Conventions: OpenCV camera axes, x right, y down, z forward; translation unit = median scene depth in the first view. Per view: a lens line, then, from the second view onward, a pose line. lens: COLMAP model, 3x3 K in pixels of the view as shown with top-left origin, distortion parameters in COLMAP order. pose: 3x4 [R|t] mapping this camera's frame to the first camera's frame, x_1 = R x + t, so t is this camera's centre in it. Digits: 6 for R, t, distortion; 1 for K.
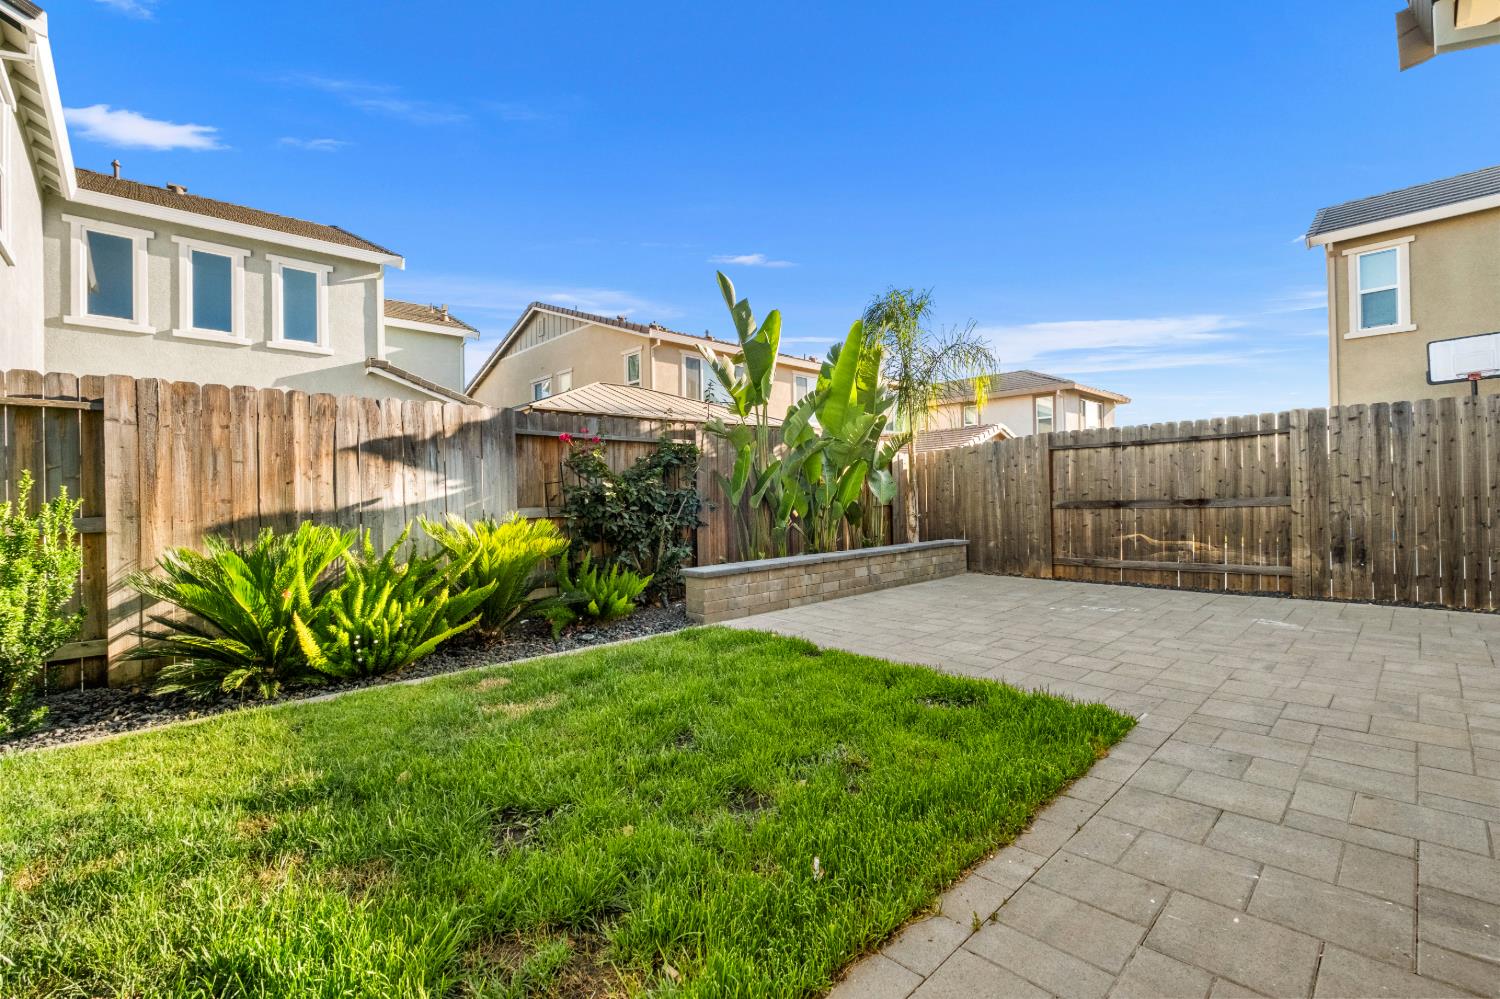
lens RADIAL K [[644.0, 0, 754.5], [0, 644.0, 493.4], [0, 0, 1]] dist [-0.008960, 0.001991]
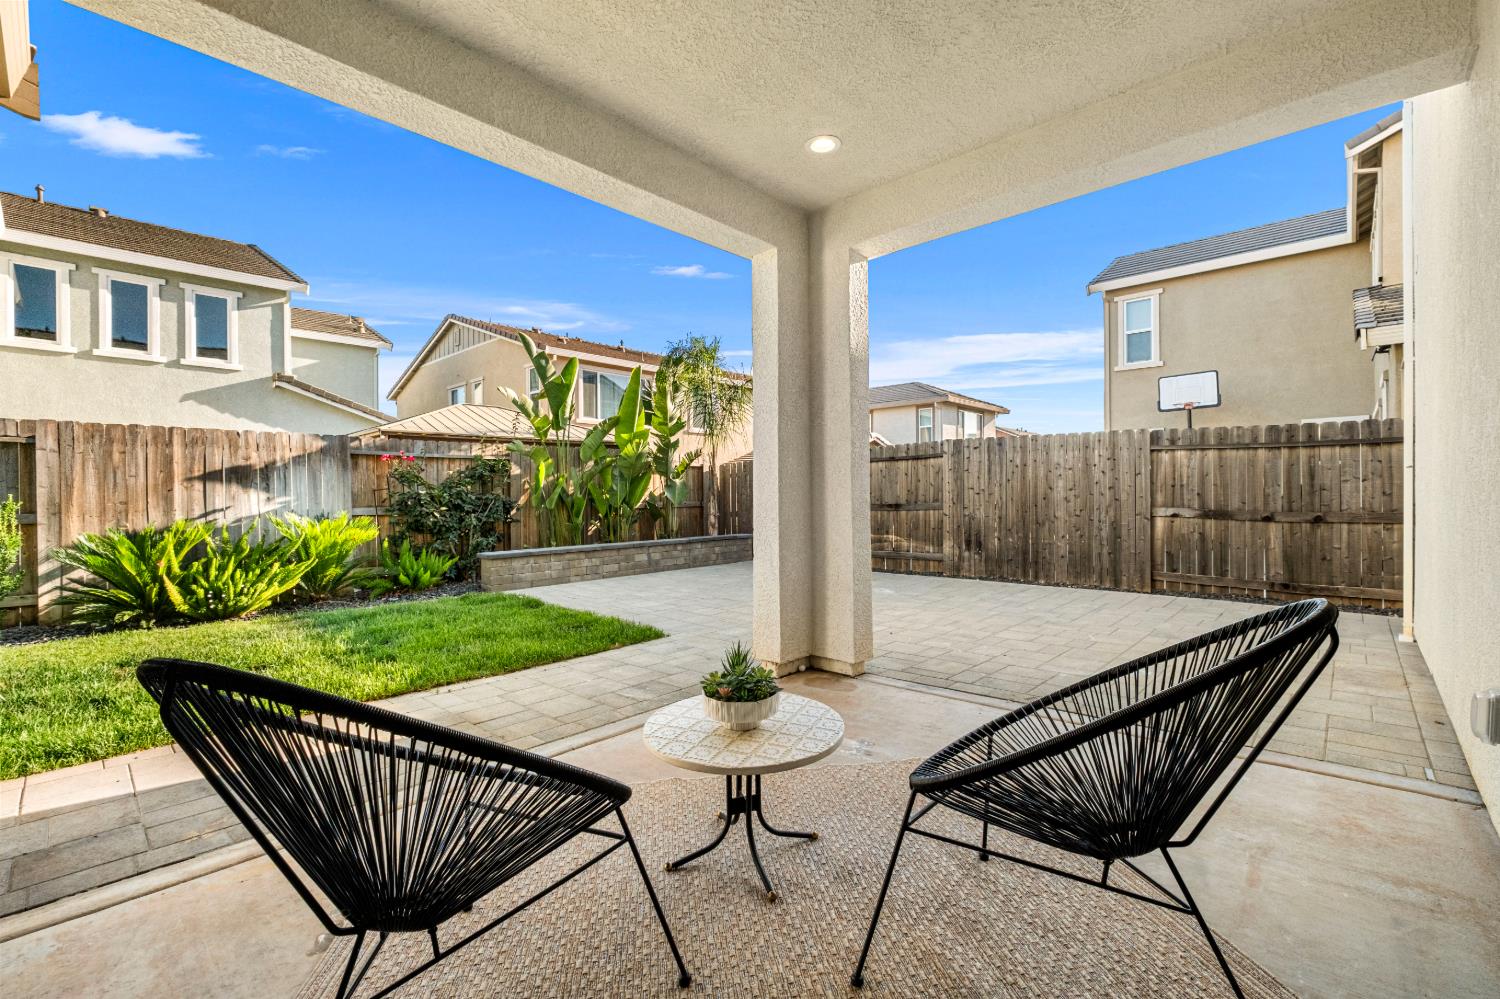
lens RADIAL K [[644.0, 0, 752.3], [0, 644.0, 495.4], [0, 0, 1]] dist [-0.008960, 0.001991]
pose [[0.998353, 0.007650, 0.056852, 0.355792], [-0.008056, 0.999944, 0.006926, -0.017852], [-0.056796, -0.007373, 0.998359, -0.365219]]
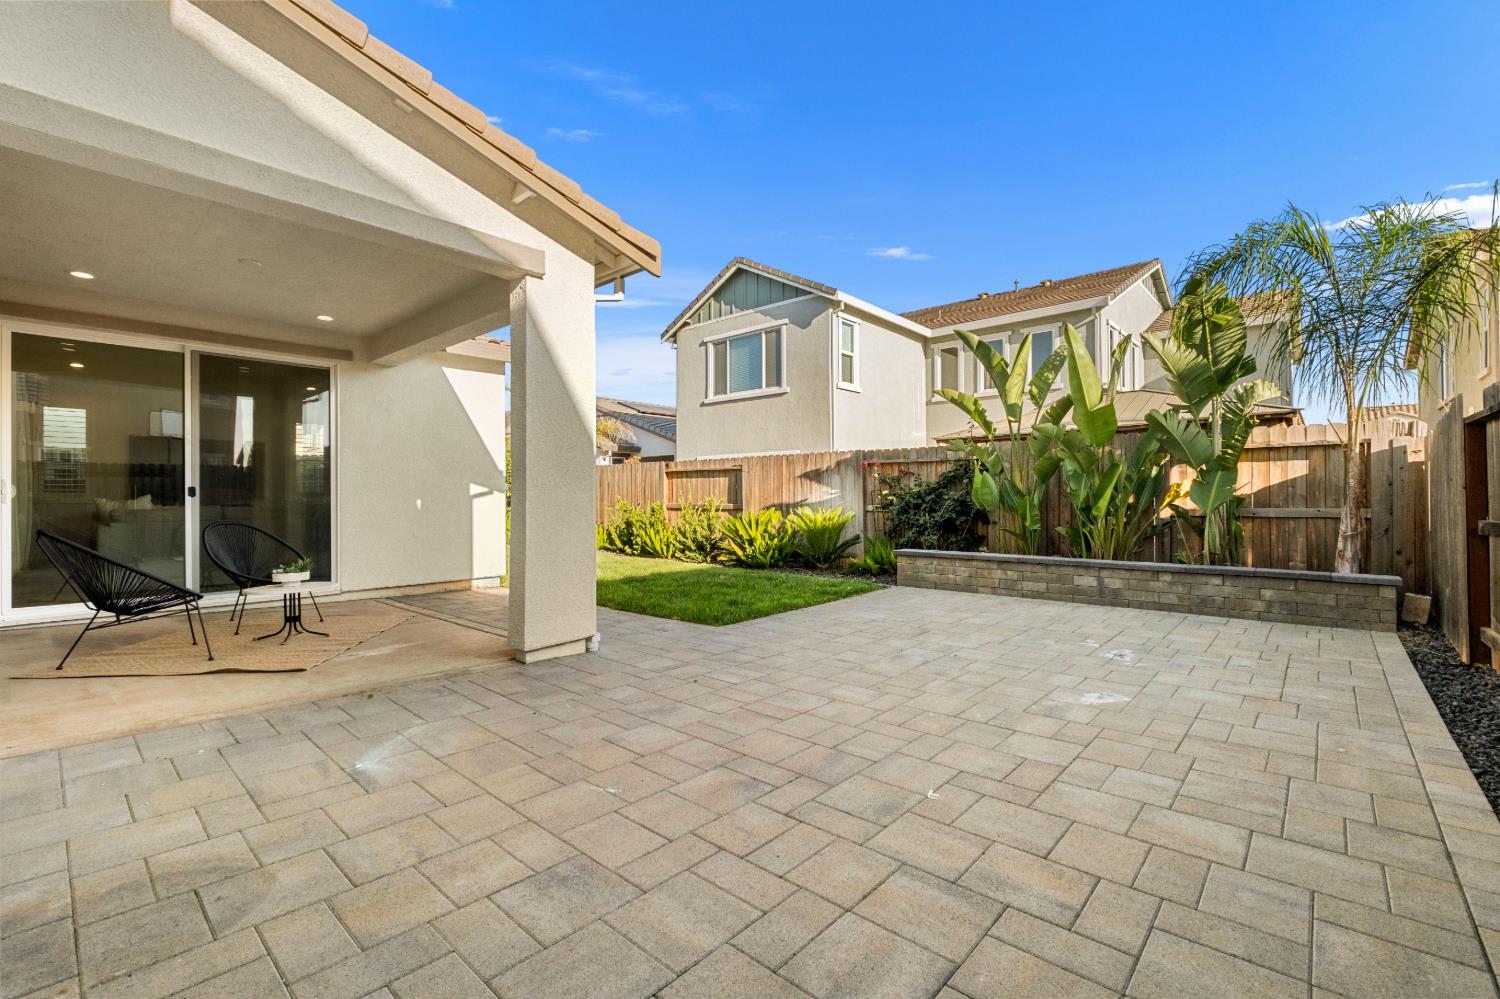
lens RADIAL K [[644.0, 0, 743.5], [0, 644.0, 497.1], [0, 0, 1]] dist [-0.008960, 0.001991]
pose [[0.065013, 0.014787, -0.997775, 1.226479], [0.006645, 0.999862, 0.015250, -0.025161], [0.997862, -0.007621, 0.064906, 0.477622]]
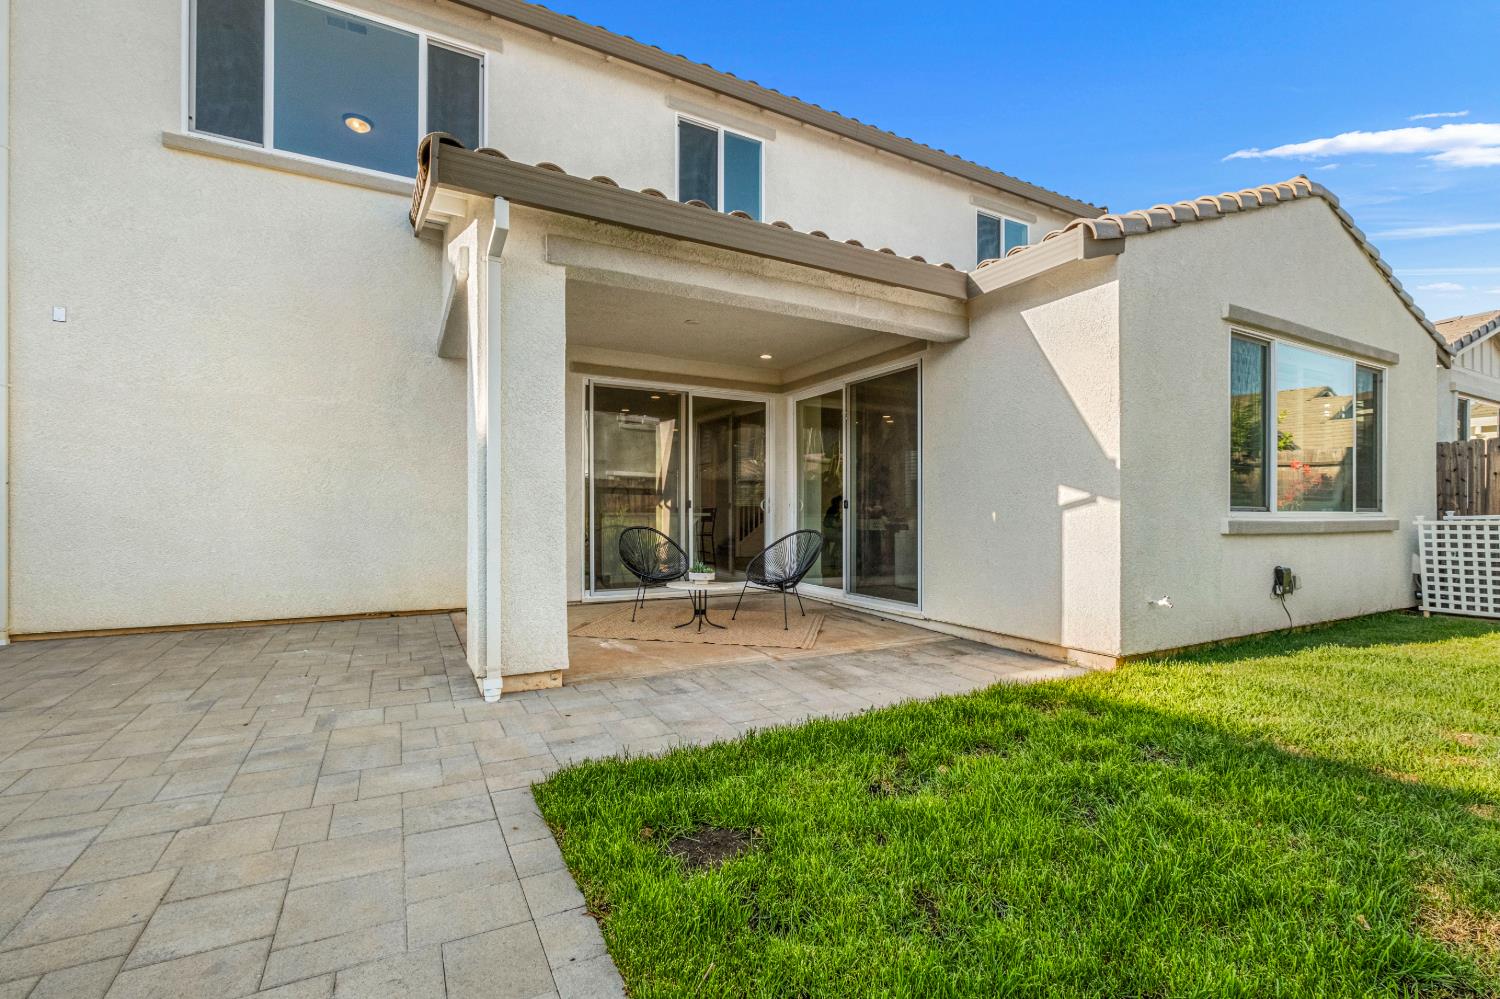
lens RADIAL K [[644.0, 0, 741.0], [0, 644.0, 509.5], [0, 0, 1]] dist [-0.008960, 0.001991]
pose [[-0.962210, 0.011439, 0.272070, 0.044753], [0.008177, 0.999880, -0.013121, -0.001070], [-0.272187, -0.010401, -0.962188, 0.873582]]
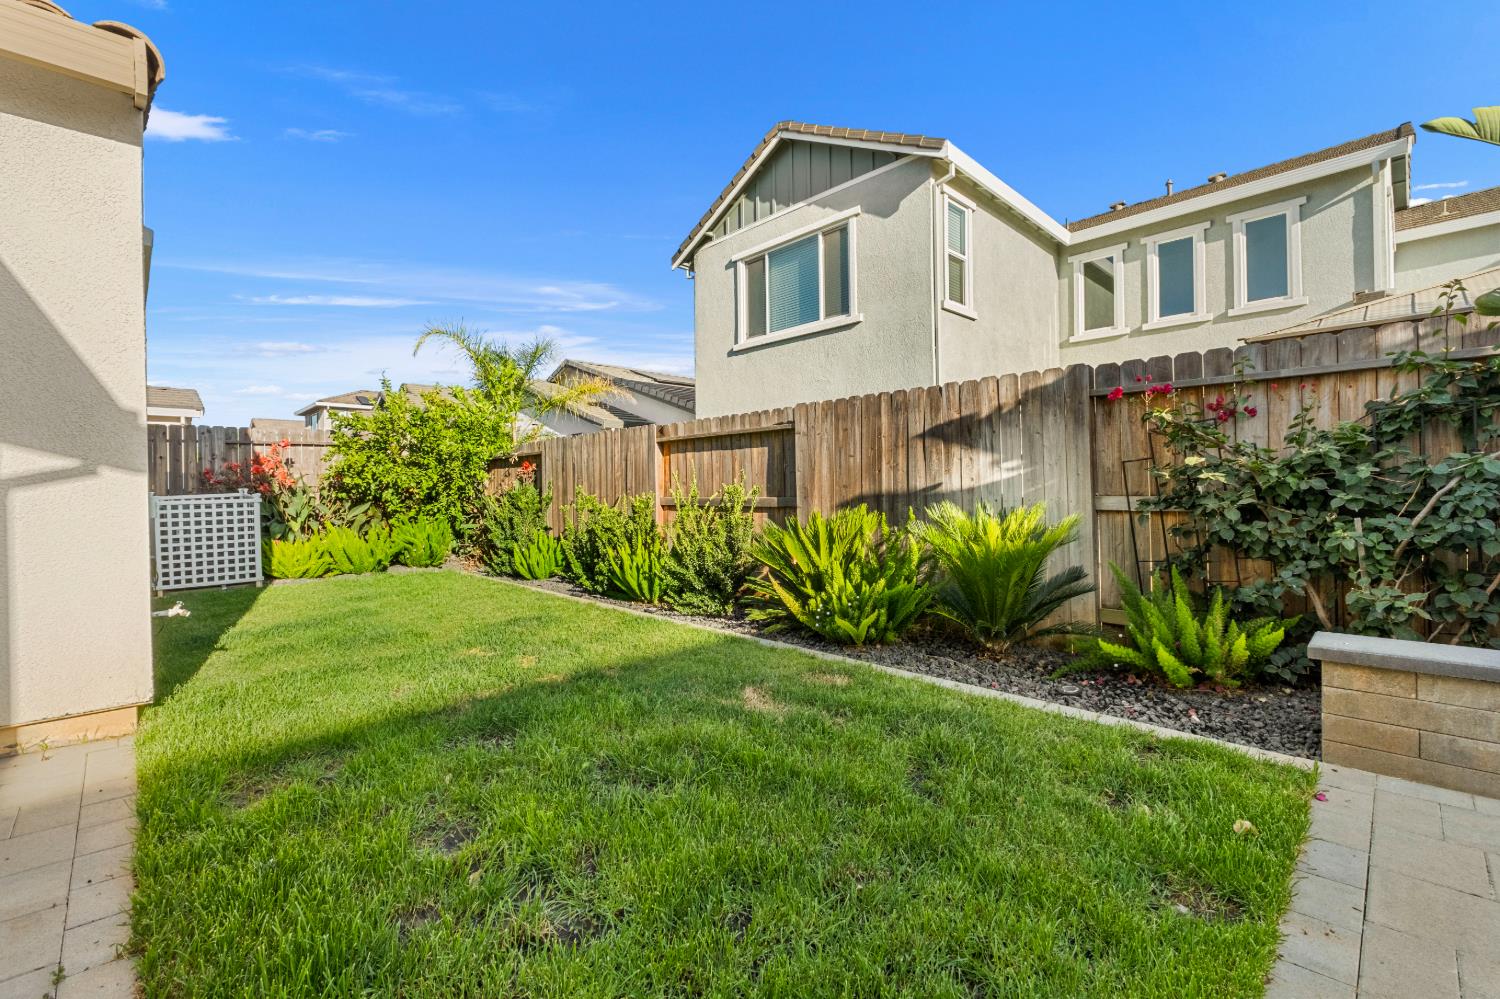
lens RADIAL K [[644.0, 0, 747.4], [0, 644.0, 491.2], [0, 0, 1]] dist [-0.008960, 0.001991]
pose [[0.003315, 0.016110, -0.999865, 0.324730], [0.019363, 0.999682, 0.016171, -0.002180], [0.999807, -0.019414, 0.003002, 0.521171]]
